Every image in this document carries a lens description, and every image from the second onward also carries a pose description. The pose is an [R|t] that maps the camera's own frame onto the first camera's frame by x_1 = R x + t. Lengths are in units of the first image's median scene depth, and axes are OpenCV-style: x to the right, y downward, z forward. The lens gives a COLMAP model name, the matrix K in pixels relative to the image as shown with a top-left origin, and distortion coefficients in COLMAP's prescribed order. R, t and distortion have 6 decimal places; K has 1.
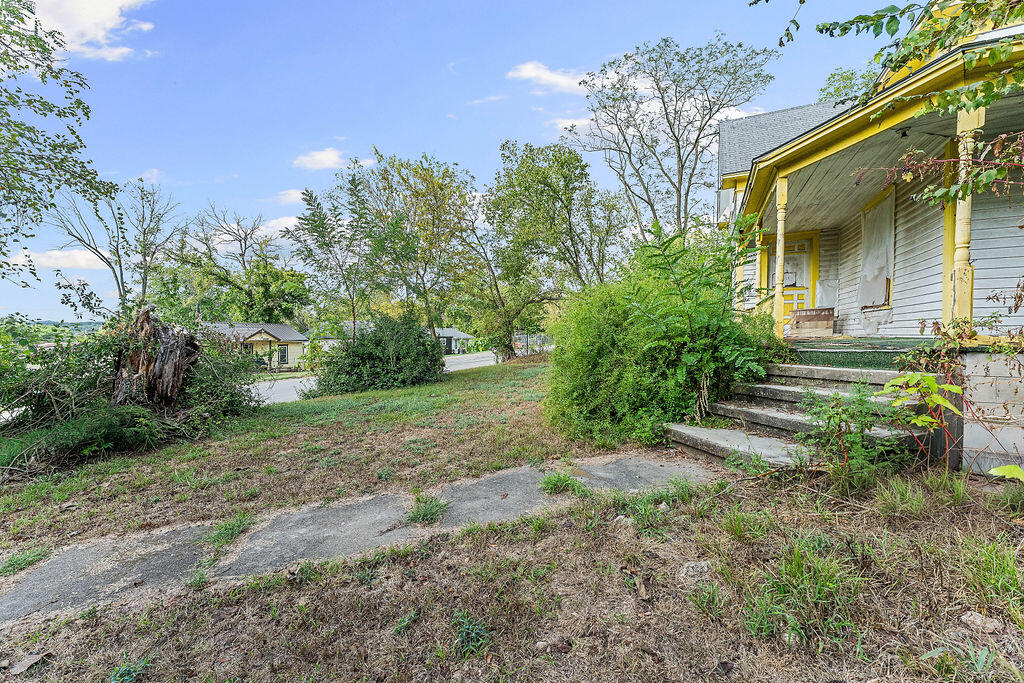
lens RADIAL K [[407.3, 0, 512.0], [0, 407.3, 341.5], [0, 0, 1]] dist [-0.002924, -0.000069]
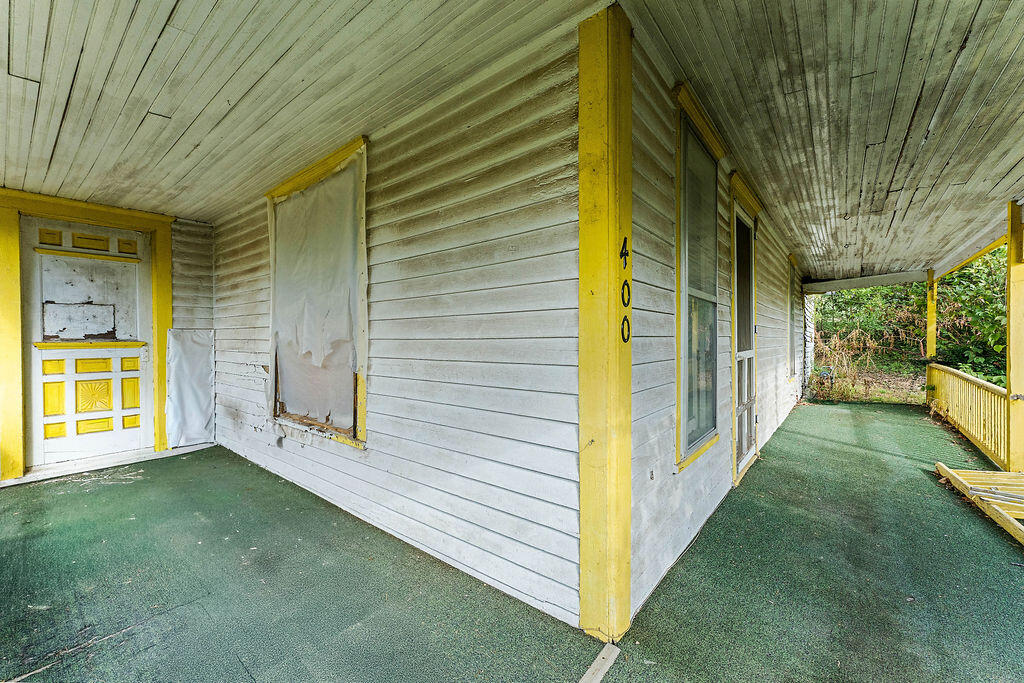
lens RADIAL K [[407.3, 0, 512.0], [0, 407.3, 341.5], [0, 0, 1]] dist [-0.002924, -0.000069]
pose [[0.221405, -0.011426, 0.975115, 0.419702], [0.024899, 0.999672, 0.006060, -0.136444], [-0.974864, 0.022937, 0.221617, 0.561304]]
